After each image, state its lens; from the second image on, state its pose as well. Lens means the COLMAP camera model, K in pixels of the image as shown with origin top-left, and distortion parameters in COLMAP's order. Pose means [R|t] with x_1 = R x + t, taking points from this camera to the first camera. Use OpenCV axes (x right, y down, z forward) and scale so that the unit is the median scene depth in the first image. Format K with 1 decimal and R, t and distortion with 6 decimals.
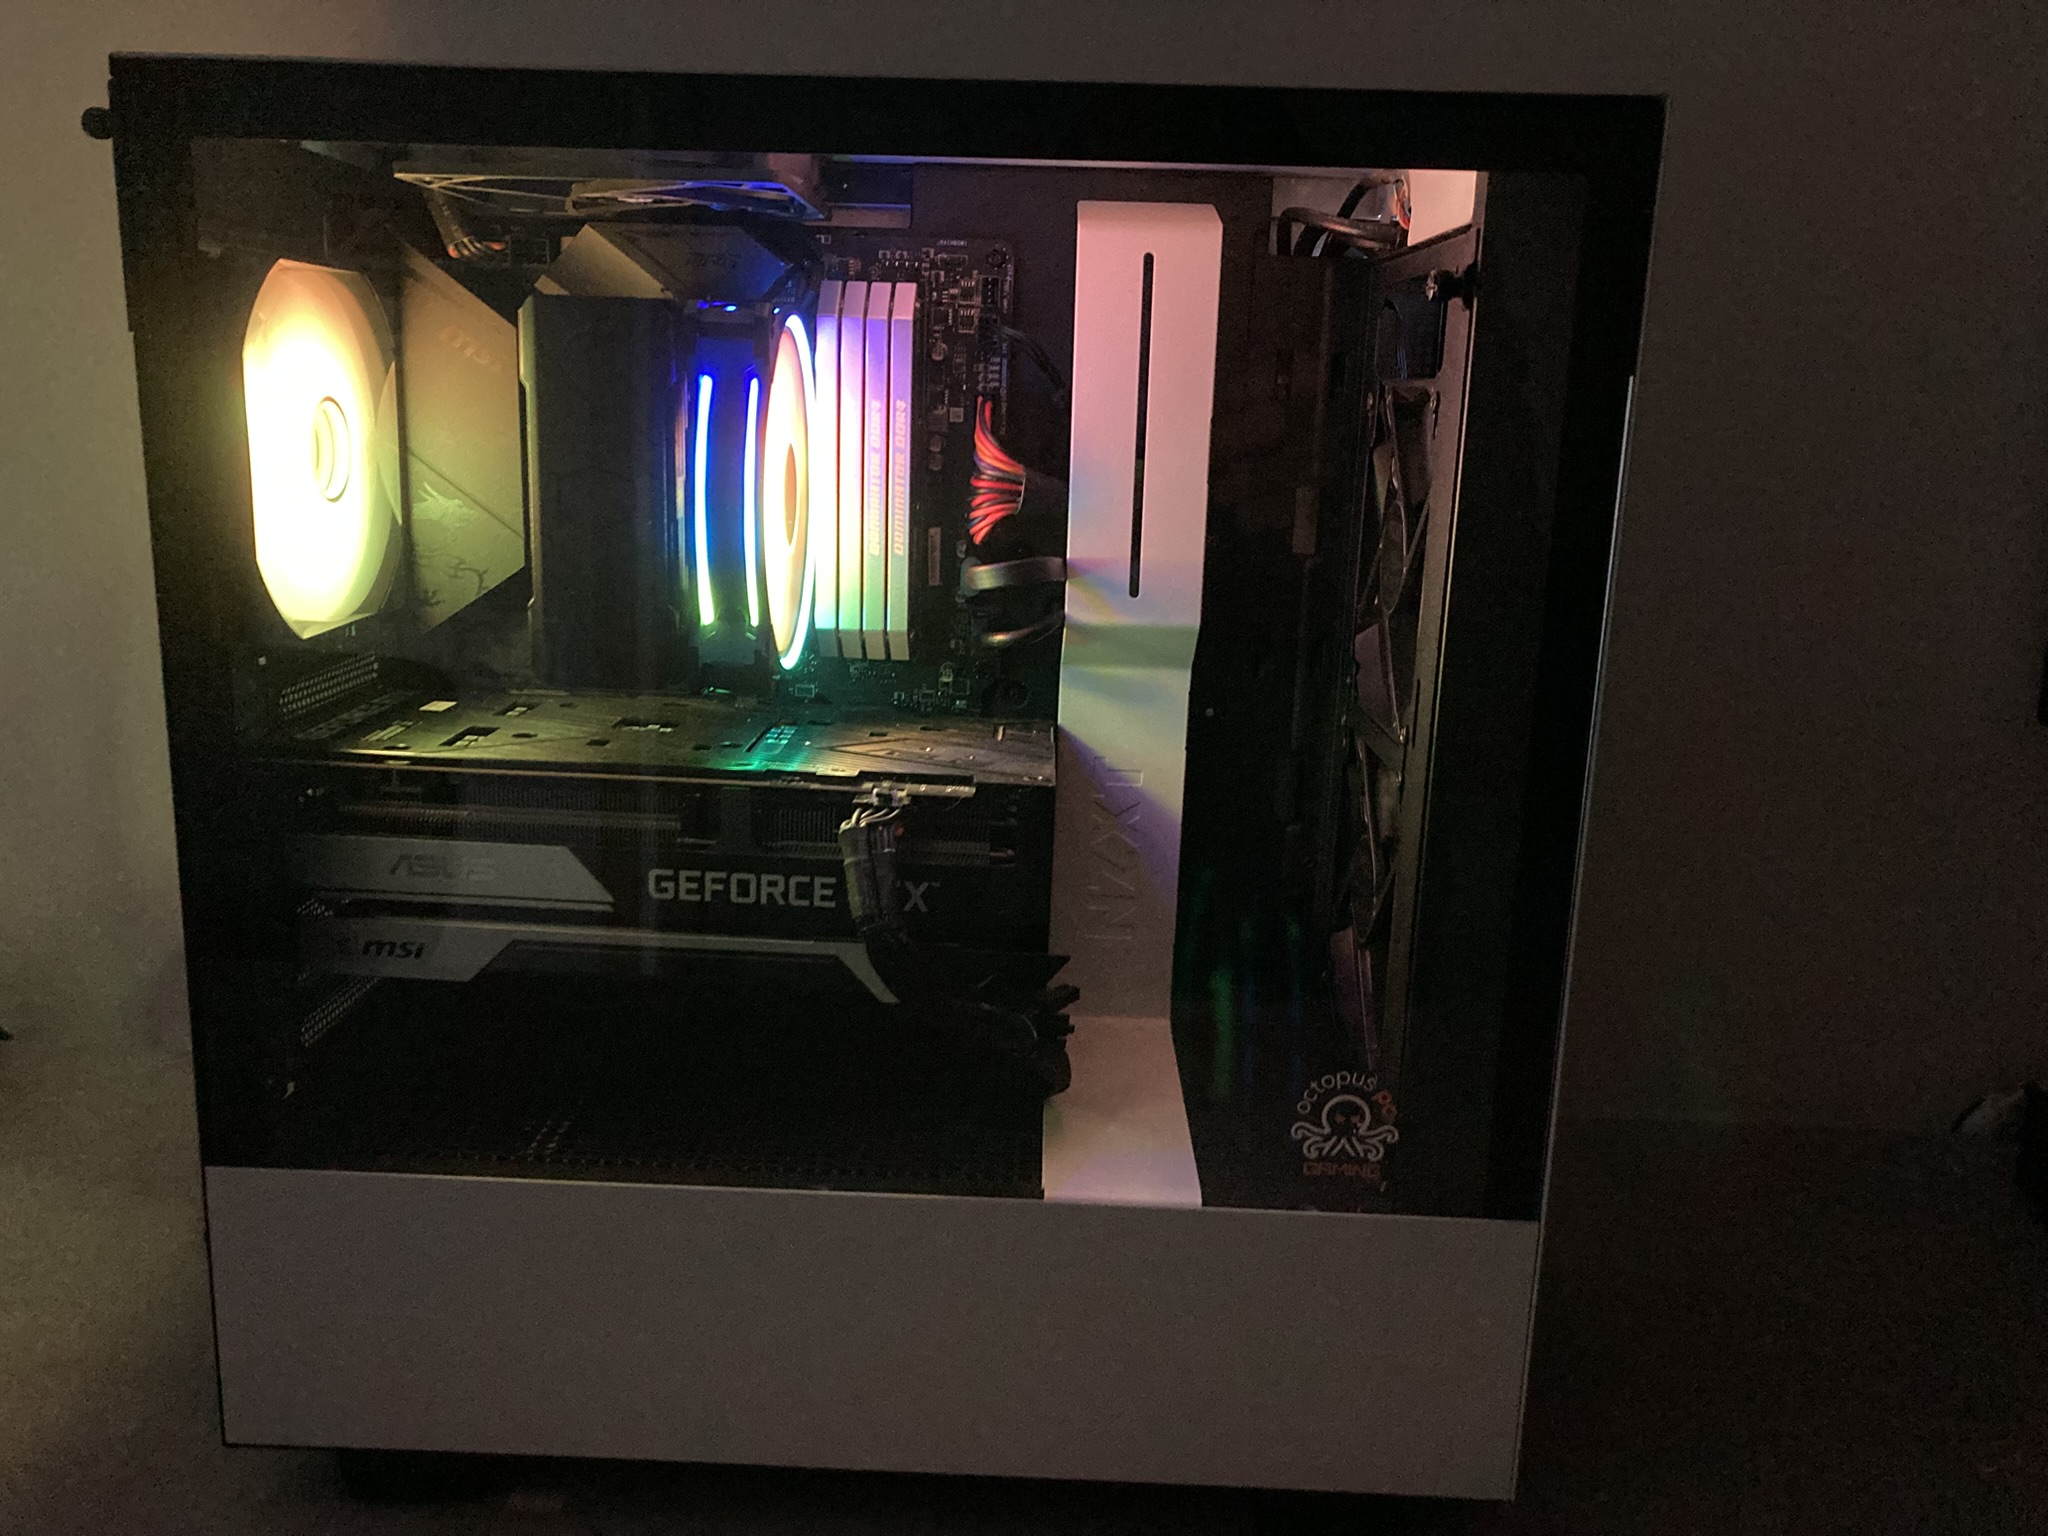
lens RADIAL K [[1681.1, 0, 1000.3], [0, 1681.1, 771.9], [0, 0, 1]] dist [0.016146, 0.005576]
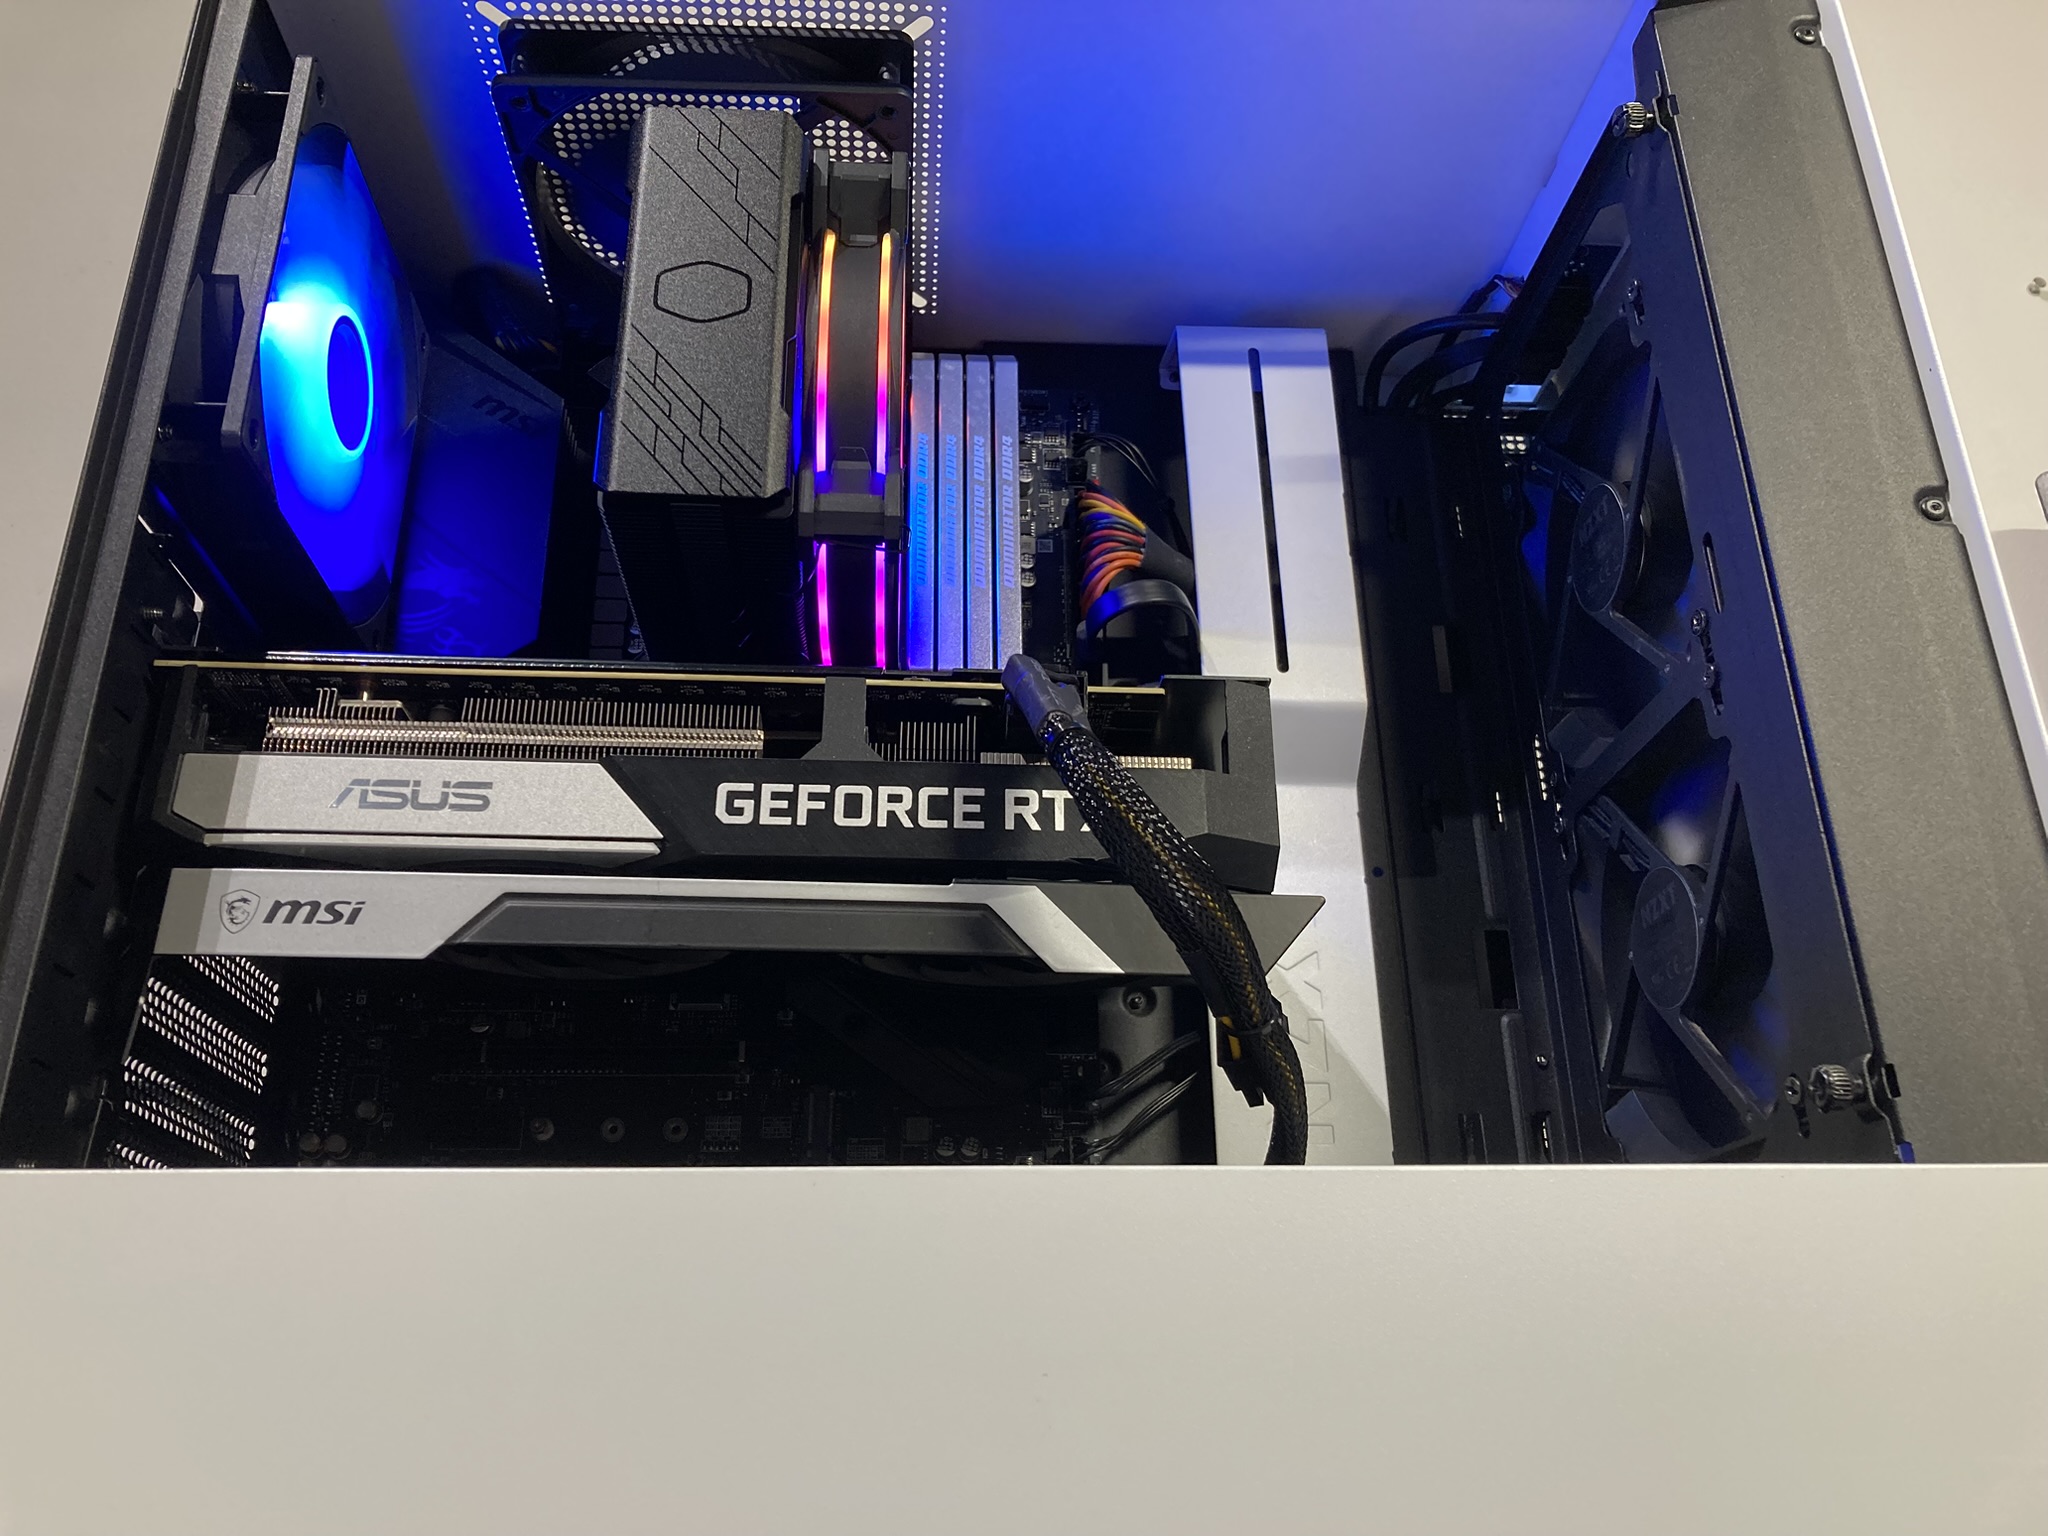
lens RADIAL K [[1681.8, 0, 1027.1], [0, 1681.8, 772.0], [0, 0, 1]] dist [0.008187, -0.000457]
pose [[0.993401, -0.000030, 0.114690, -0.161051], [0.066514, 0.814808, -0.575902, 0.467454], [-0.093433, 0.579731, 0.809434, 0.414281]]
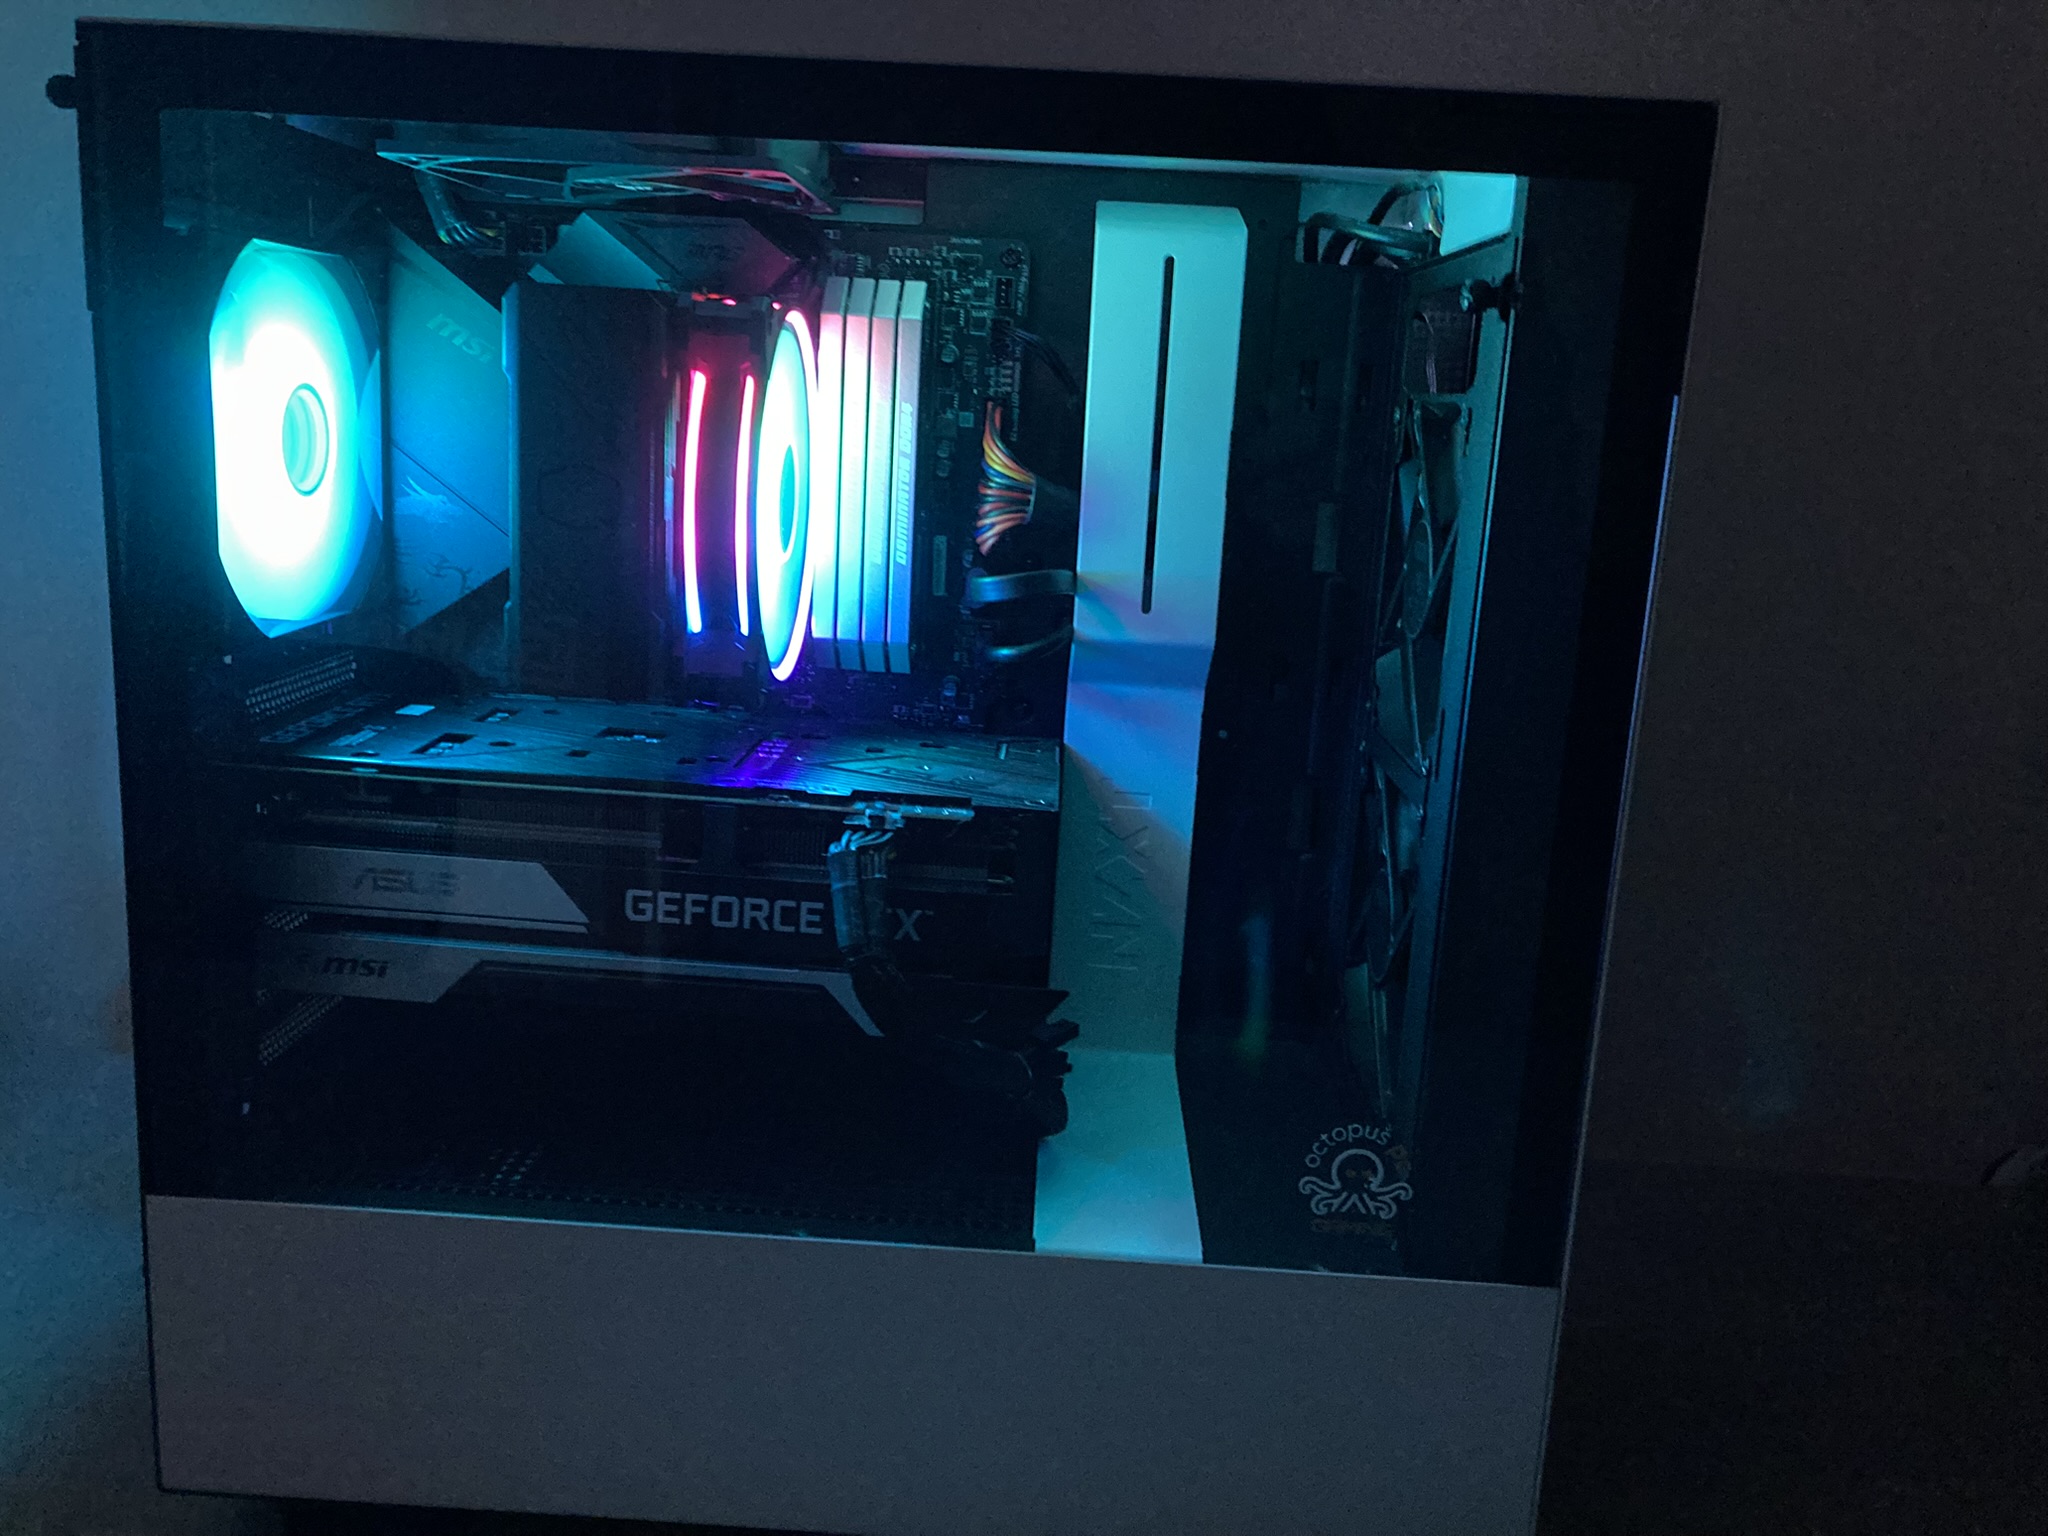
lens RADIAL K [[1670.0, 0, 1019.8], [0, 1670.0, 746.0], [0, 0, 1]] dist [0.004444, 0.006185]
pose [[0.999702, 0.024313, 0.002369, 0.008148], [-0.024267, 0.999552, -0.017543, -0.011489], [-0.002794, 0.017480, 0.999843, 0.058619]]
